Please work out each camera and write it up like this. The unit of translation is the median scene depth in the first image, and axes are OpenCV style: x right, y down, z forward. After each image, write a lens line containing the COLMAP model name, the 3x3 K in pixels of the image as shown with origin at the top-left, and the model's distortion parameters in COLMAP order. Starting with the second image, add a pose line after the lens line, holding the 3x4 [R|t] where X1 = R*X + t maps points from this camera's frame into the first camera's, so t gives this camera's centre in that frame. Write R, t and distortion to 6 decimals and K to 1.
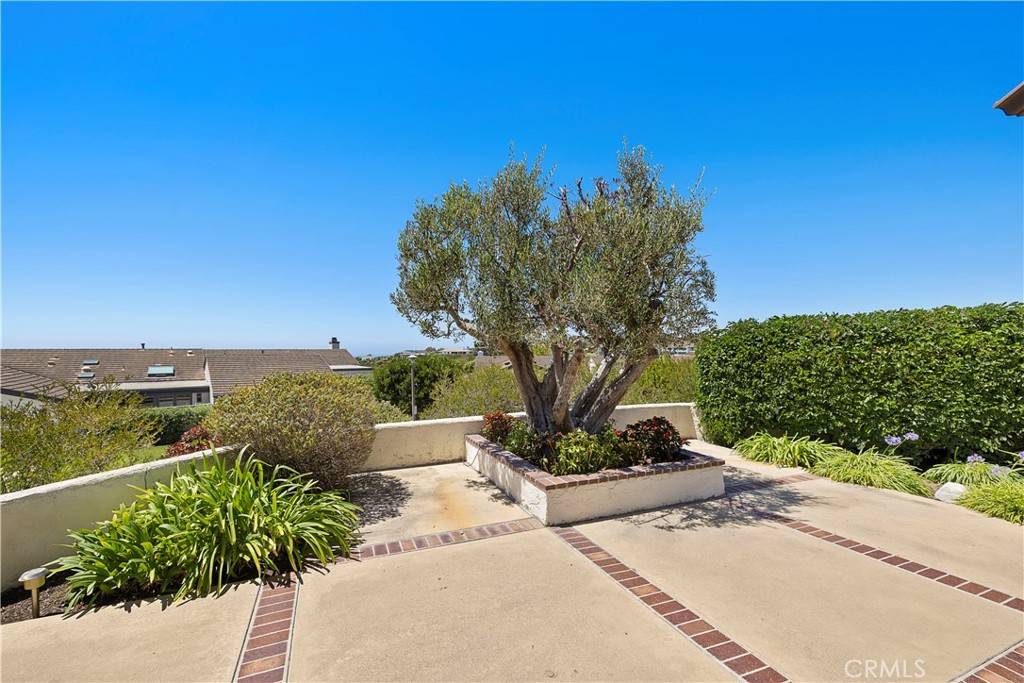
lens RADIAL K [[437.8, 0, 506.8], [0, 437.8, 310.4], [0, 0, 1]] dist [-0.004356, -0.000518]
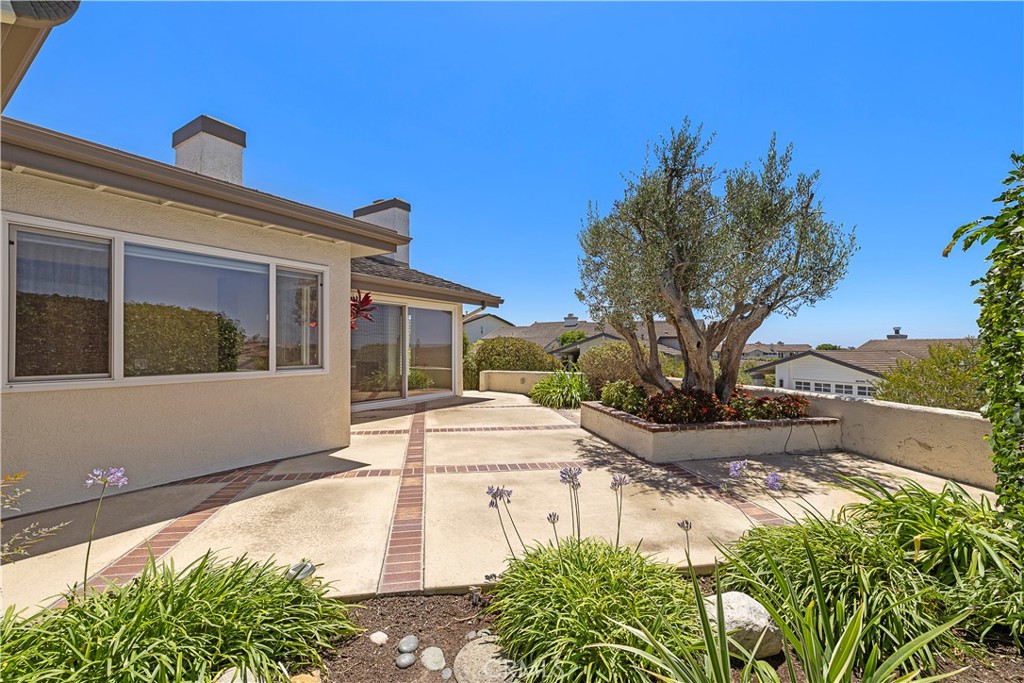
lens RADIAL K [[431.5, 0, 514.4], [0, 431.5, 343.6], [0, 0, 1]] dist [0.000749, 0.000096]
pose [[-0.189948, -0.002950, -0.981790, 1.291853], [0.083982, 0.996281, -0.019242, 0.128379], [0.978196, -0.086108, -0.188994, 0.770347]]
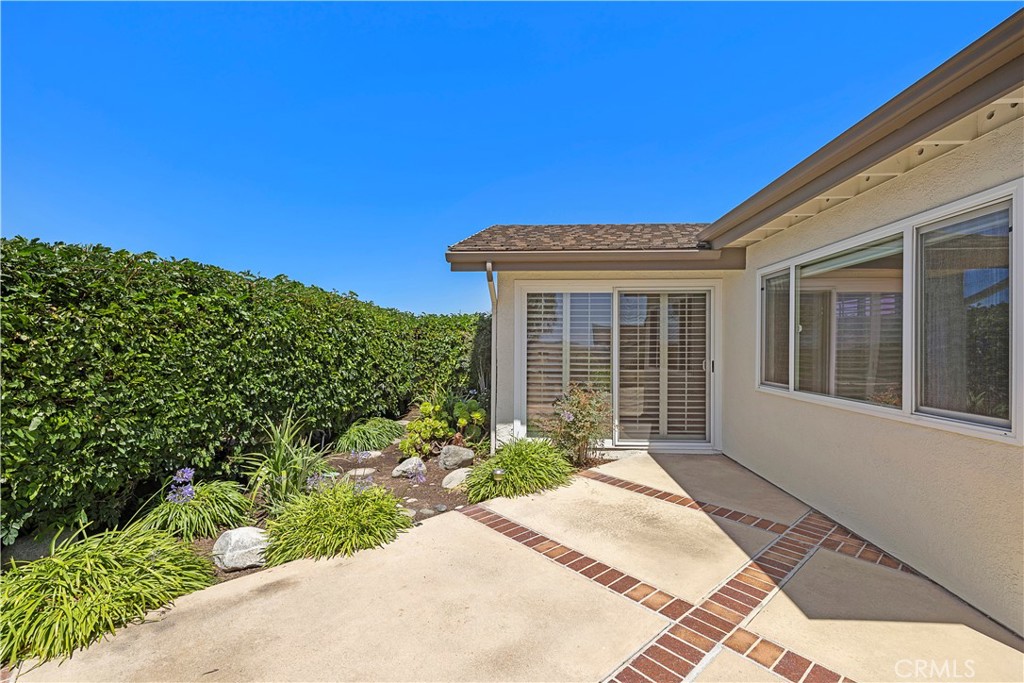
lens RADIAL K [[431.5, 0, 514.4], [0, 431.5, 343.6], [0, 0, 1]] dist [0.000749, 0.000096]
pose [[-0.318089, 0.005835, 0.948043, 0.276537], [-0.085015, 0.995777, -0.034653, 0.104931], [-0.944241, -0.091620, -0.316250, 0.735373]]
